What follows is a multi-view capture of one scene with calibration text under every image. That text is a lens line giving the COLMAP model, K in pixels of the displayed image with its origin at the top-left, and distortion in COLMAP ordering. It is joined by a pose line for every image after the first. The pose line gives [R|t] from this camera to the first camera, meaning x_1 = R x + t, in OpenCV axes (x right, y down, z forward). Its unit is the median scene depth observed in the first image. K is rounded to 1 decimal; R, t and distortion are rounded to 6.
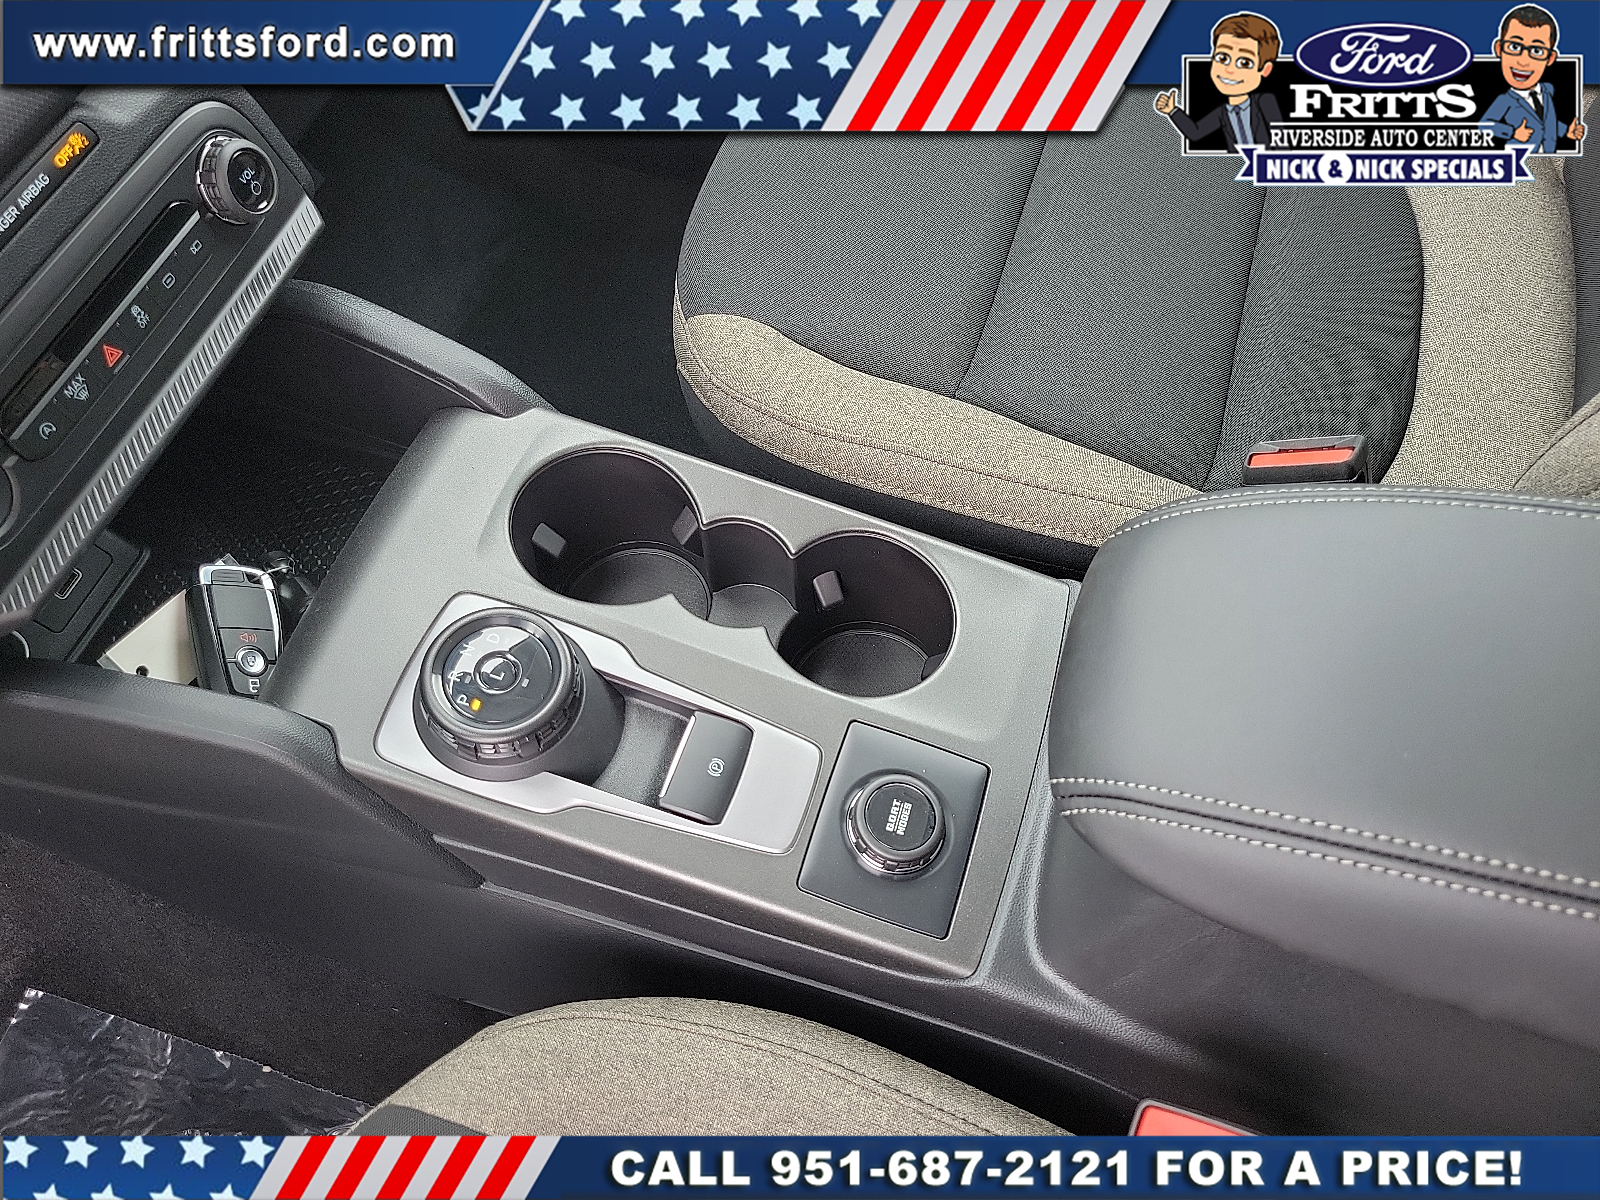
lens RADIAL K [[1213.9, 0, 780.6], [0, 1213.9, 625.3], [0, 0, 1]] dist [0.012467, 0.003847]
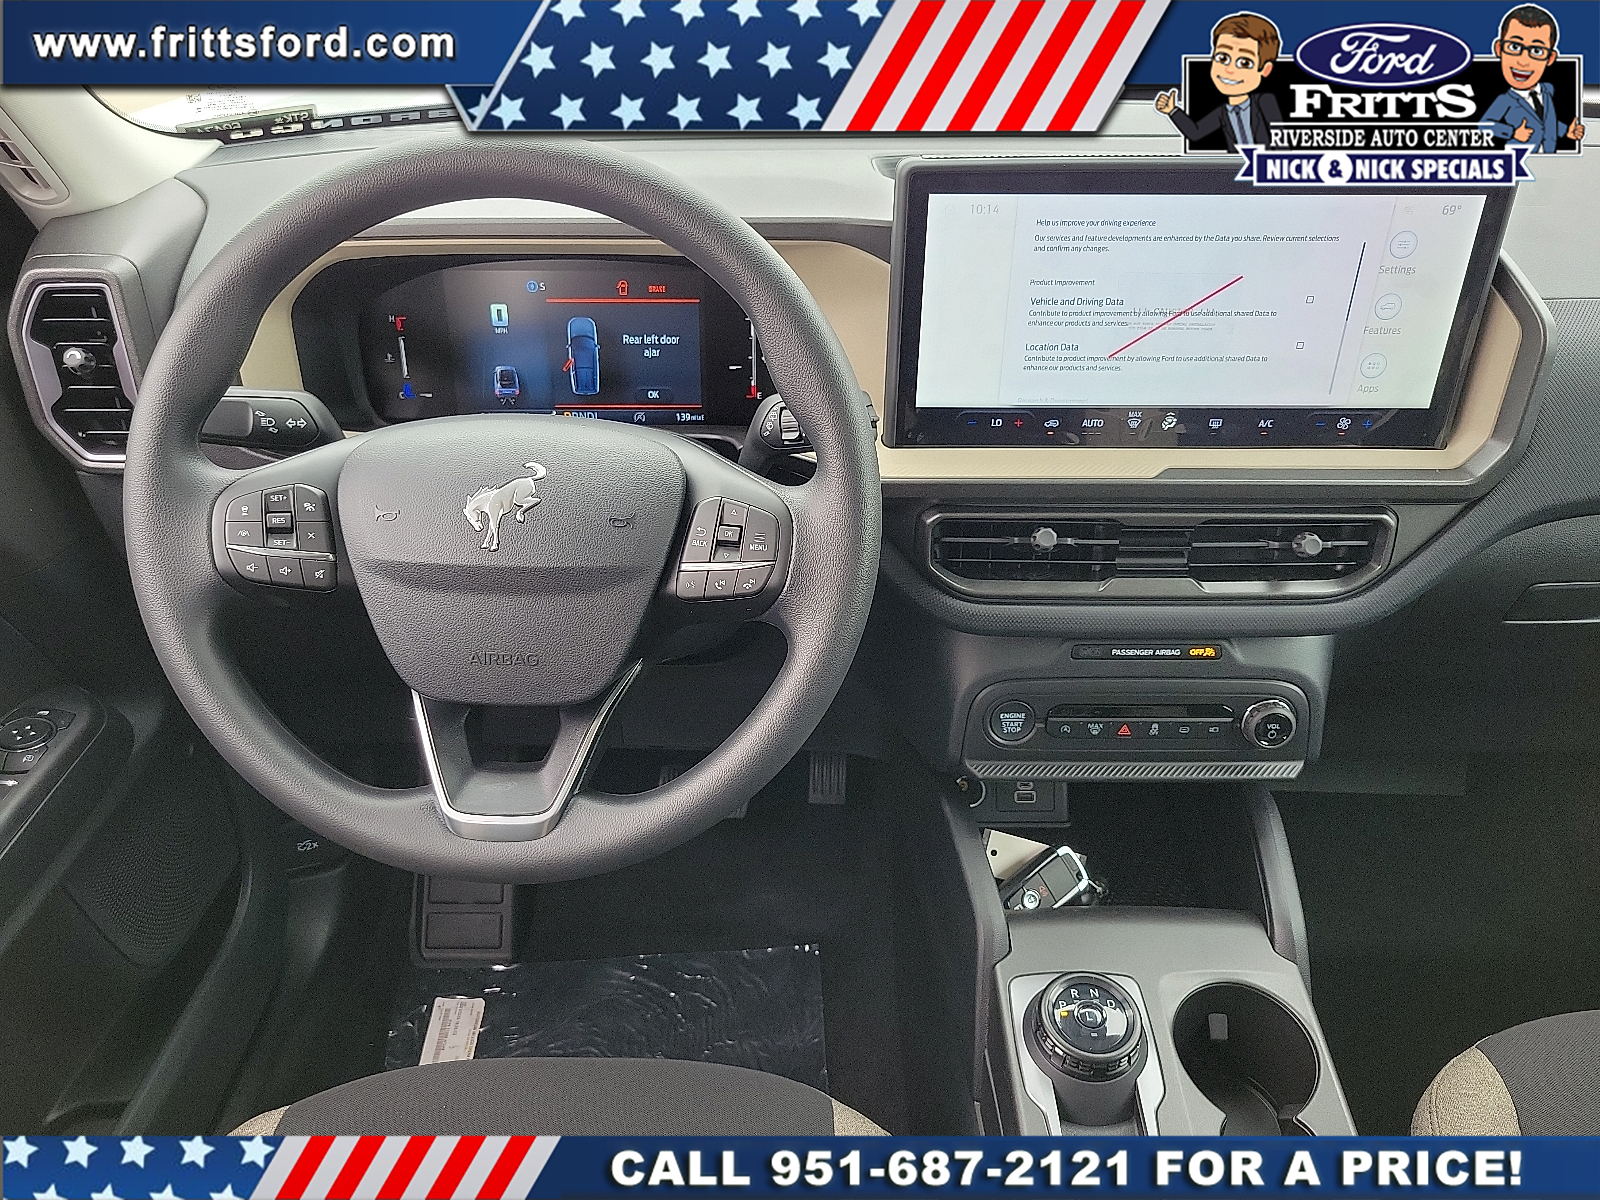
lens RADIAL K [[1213.9, 0, 794.2], [0, 1213.9, 601.9], [0, 0, 1]] dist [0.012467, 0.003847]
pose [[0.324378, 0.570413, -0.754592, 0.445504], [-0.821615, 0.565211, 0.074066, -0.054899], [0.468751, 0.595958, 0.652001, -0.416001]]
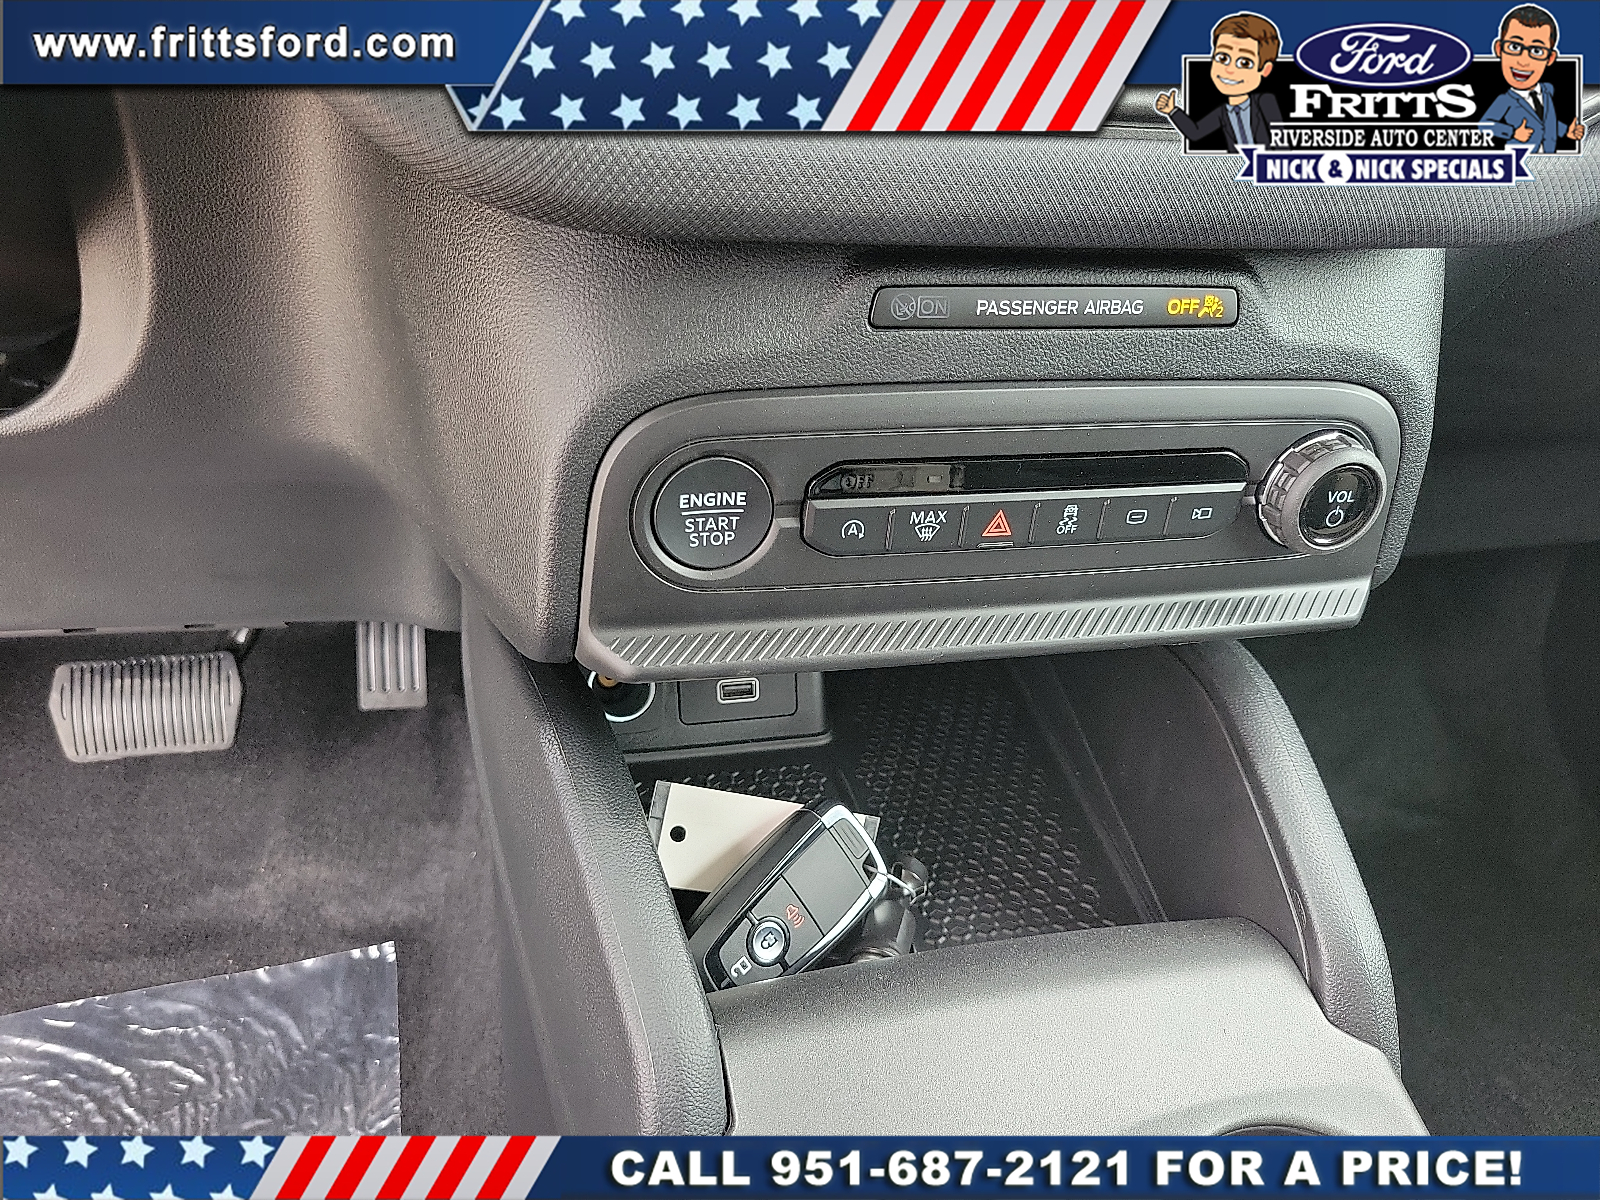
lens RADIAL K [[1247.4, 0, 760.5], [0, 1247.4, 621.0], [0, 0, 1]] dist [-0.000234, -0.000262]
pose [[0.508626, 0.639314, -0.576695, -0.153401], [-0.797497, 0.602266, -0.035705, -0.050519], [0.324497, 0.478073, 0.816179, 0.352809]]
